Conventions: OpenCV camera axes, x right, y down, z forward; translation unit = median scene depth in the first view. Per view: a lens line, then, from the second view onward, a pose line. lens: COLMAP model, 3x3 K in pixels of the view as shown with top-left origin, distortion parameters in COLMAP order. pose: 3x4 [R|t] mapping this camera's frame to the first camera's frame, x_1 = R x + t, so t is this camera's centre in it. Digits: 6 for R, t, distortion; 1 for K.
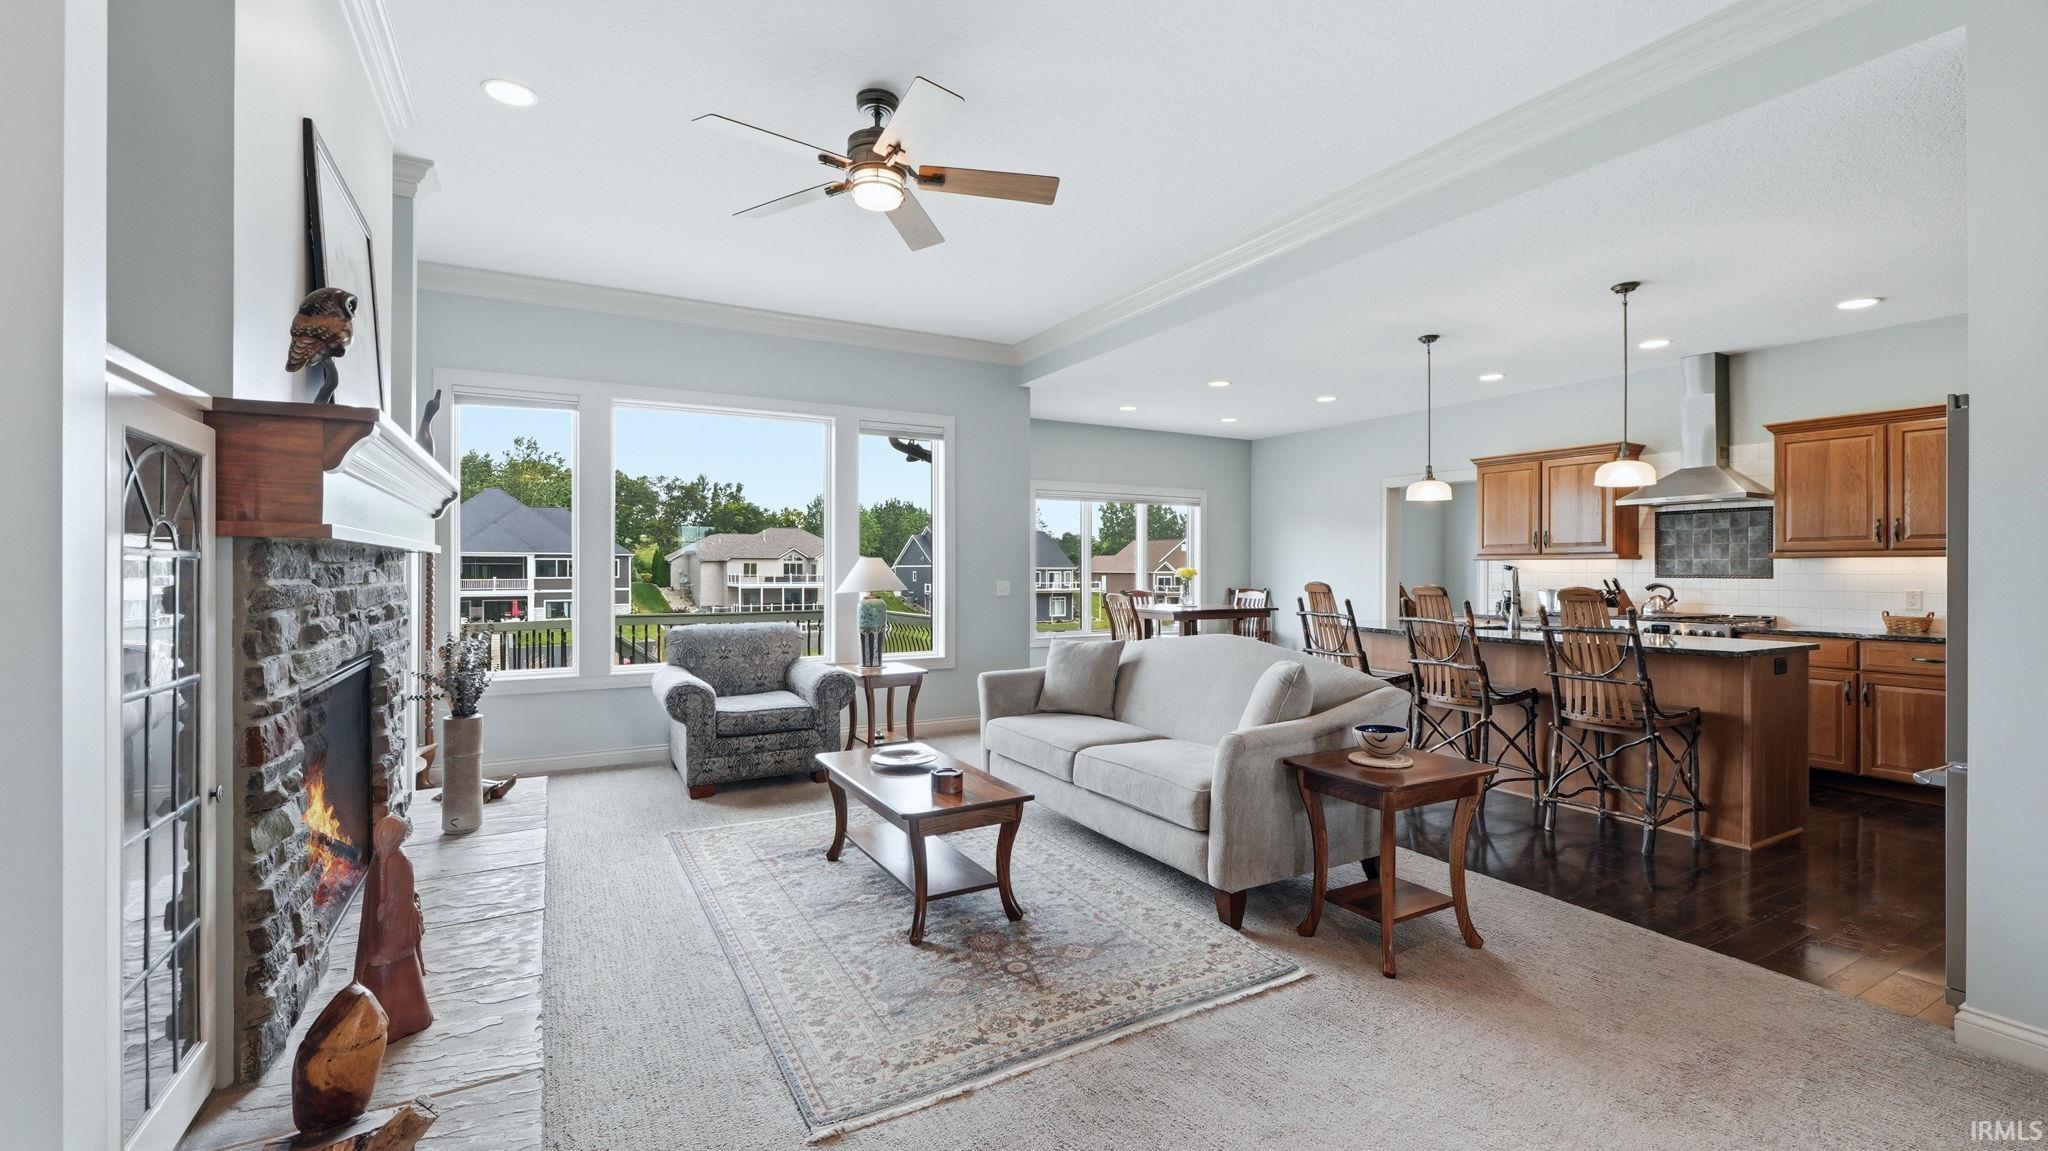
lens RADIAL K [[859.9, 0, 1009.7], [0, 859.9, 566.8], [0, 0, 1]] dist [-0.009007, -0.000247]
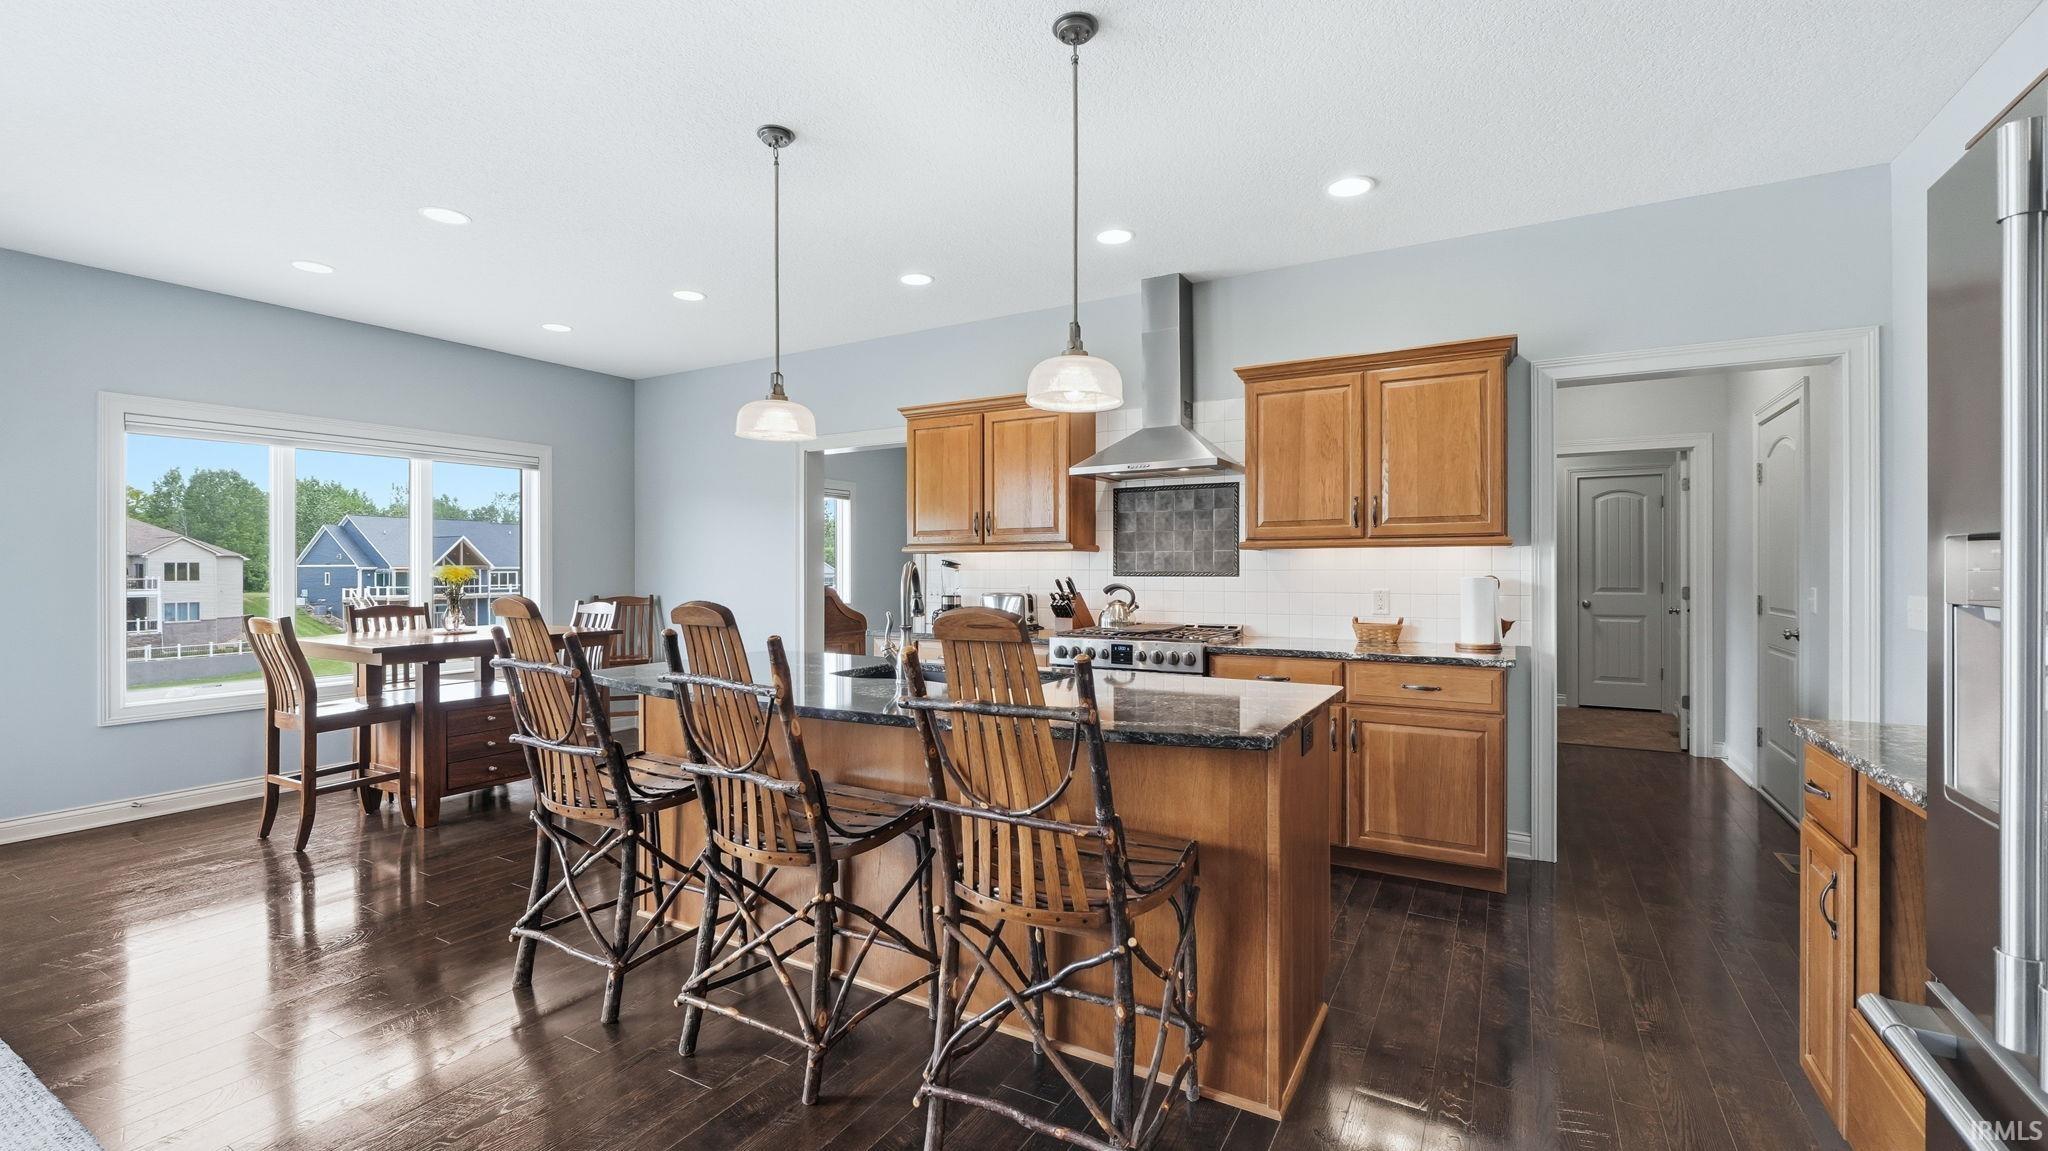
lens RADIAL K [[859.9, 0, 1030.3], [0, 859.9, 571.4], [0, 0, 1]] dist [-0.009007, -0.000247]
pose [[0.848008, -0.006959, 0.529937, 0.316768], [0.003356, 0.999964, 0.007761, 0.002554], [-0.529972, -0.004803, 0.848001, 0.431688]]
